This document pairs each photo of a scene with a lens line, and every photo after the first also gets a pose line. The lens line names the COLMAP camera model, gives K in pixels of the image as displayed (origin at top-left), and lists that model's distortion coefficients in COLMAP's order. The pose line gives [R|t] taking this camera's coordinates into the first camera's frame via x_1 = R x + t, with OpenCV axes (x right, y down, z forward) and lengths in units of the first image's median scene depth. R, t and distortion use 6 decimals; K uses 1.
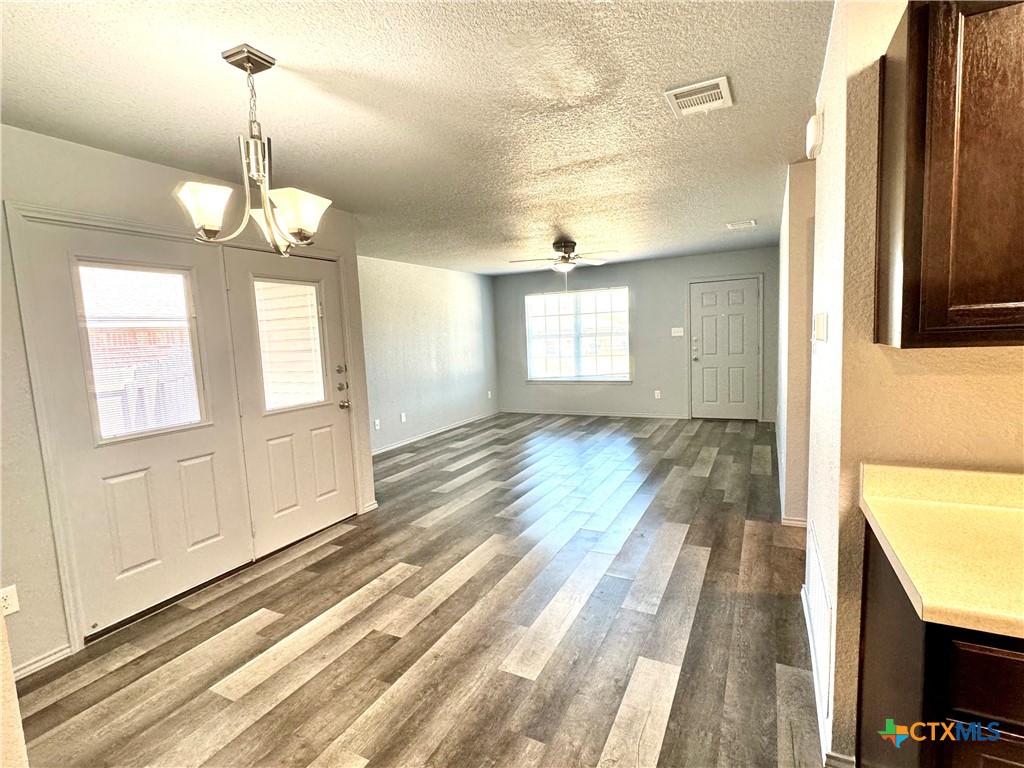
lens RADIAL K [[492.4, 0, 513.5], [0, 492.4, 385.4], [0, 0, 1]] dist [-0.002393, -0.000462]
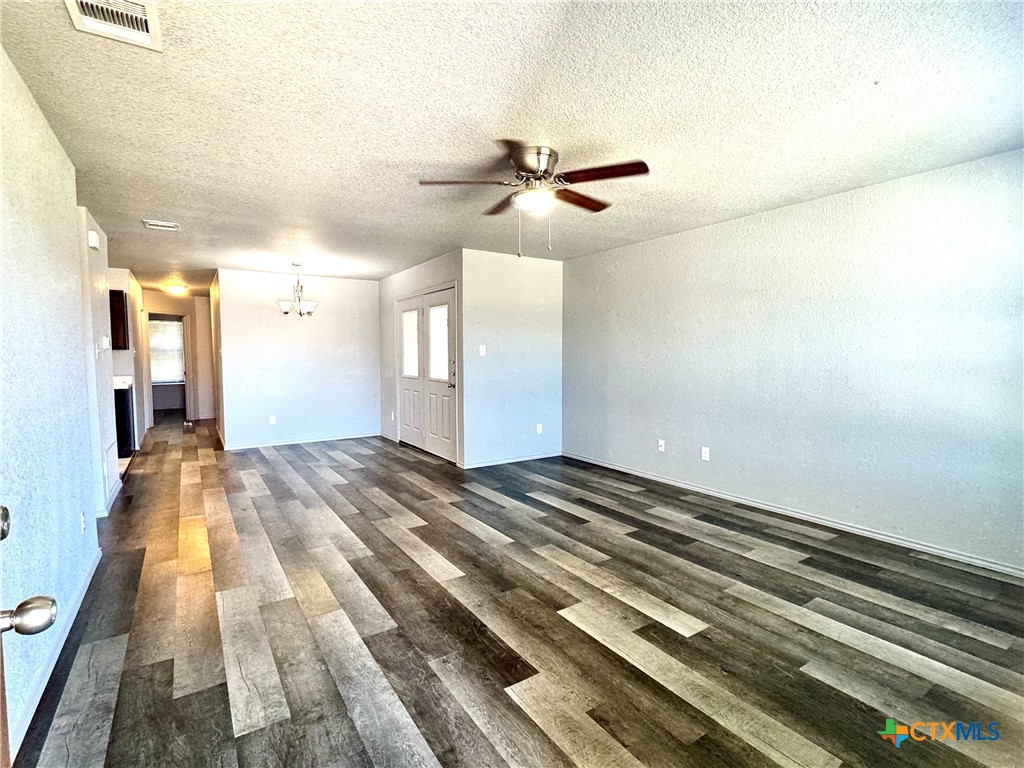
lens RADIAL K [[492.4, 0, 511.3], [0, 492.4, 394.1], [0, 0, 1]] dist [-0.002393, -0.000462]
pose [[-0.490464, 0.118478, -0.863370, 0.831766], [-0.066709, 0.982704, 0.172750, -0.198085], [0.868904, 0.142322, -0.474078, 1.841907]]
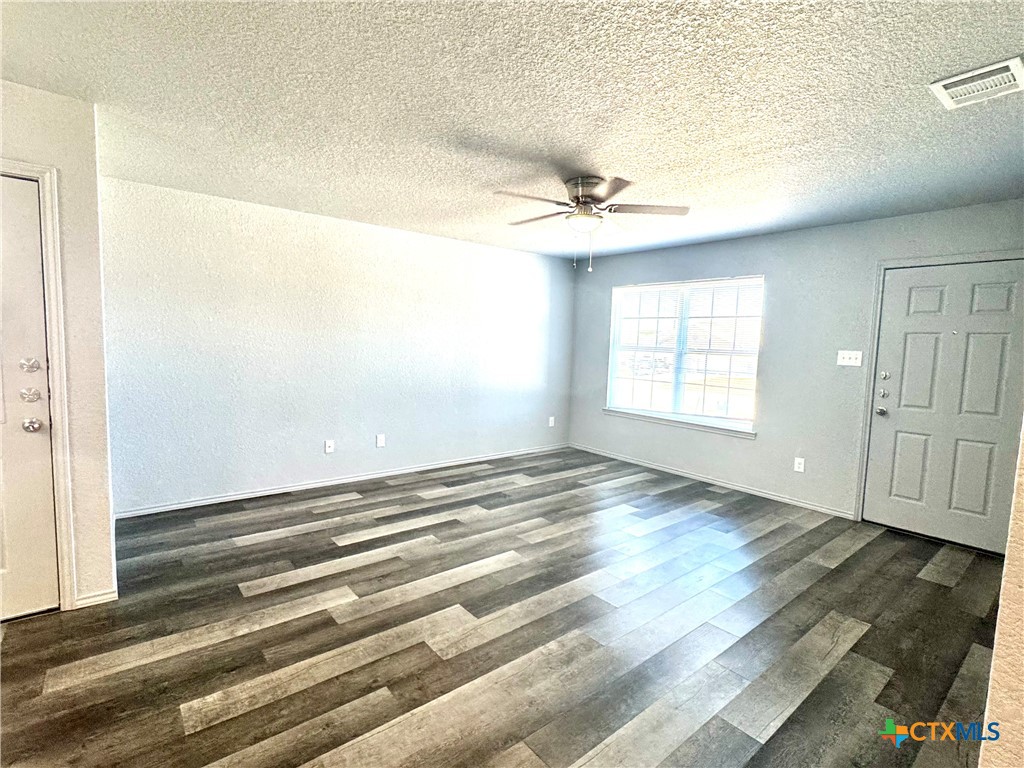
lens RADIAL K [[492.4, 0, 513.8], [0, 492.4, 384.3], [0, 0, 1]] dist [-0.002393, -0.000462]
pose [[0.913244, 0.108556, -0.392685, 0.405278], [-0.114348, 0.993403, 0.008689, -0.080685], [0.391038, 0.036967, 0.919632, 0.680733]]
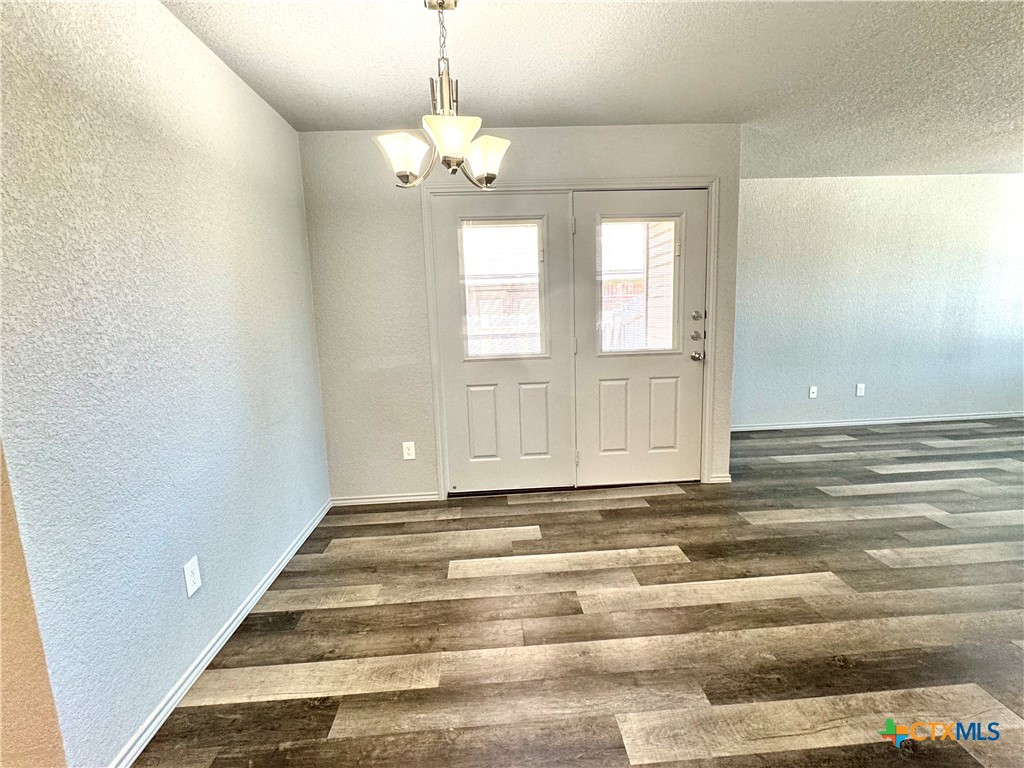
lens RADIAL K [[492.4, 0, 515.2], [0, 492.4, 385.0], [0, 0, 1]] dist [-0.002393, -0.000462]
pose [[0.511659, 0.156285, -0.844855, 0.241945], [-0.079175, 0.987710, 0.134761, -0.002992], [0.855533, -0.002060, 0.517744, 0.265896]]
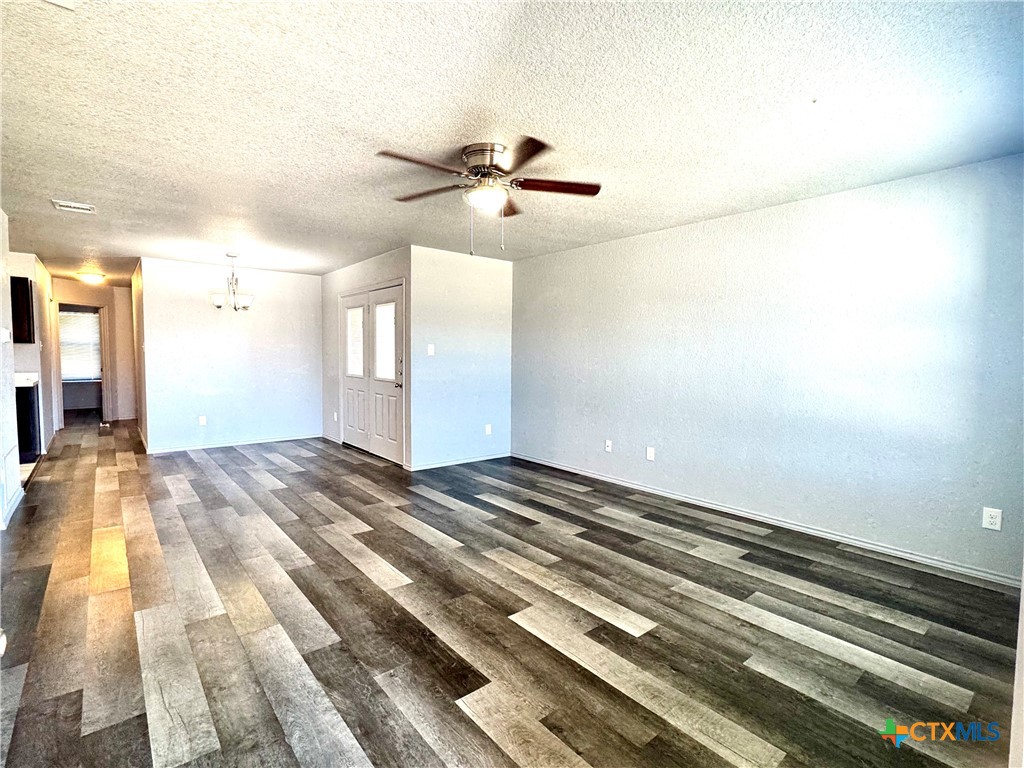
lens RADIAL K [[492.4, 0, 512.0], [0, 492.4, 391.5], [0, 0, 1]] dist [-0.002393, -0.000462]
pose [[-0.394009, 0.111790, -0.912283, 0.822994], [-0.089735, 0.983155, 0.159230, -0.197036], [0.914716, 0.144602, -0.377340, 1.830511]]
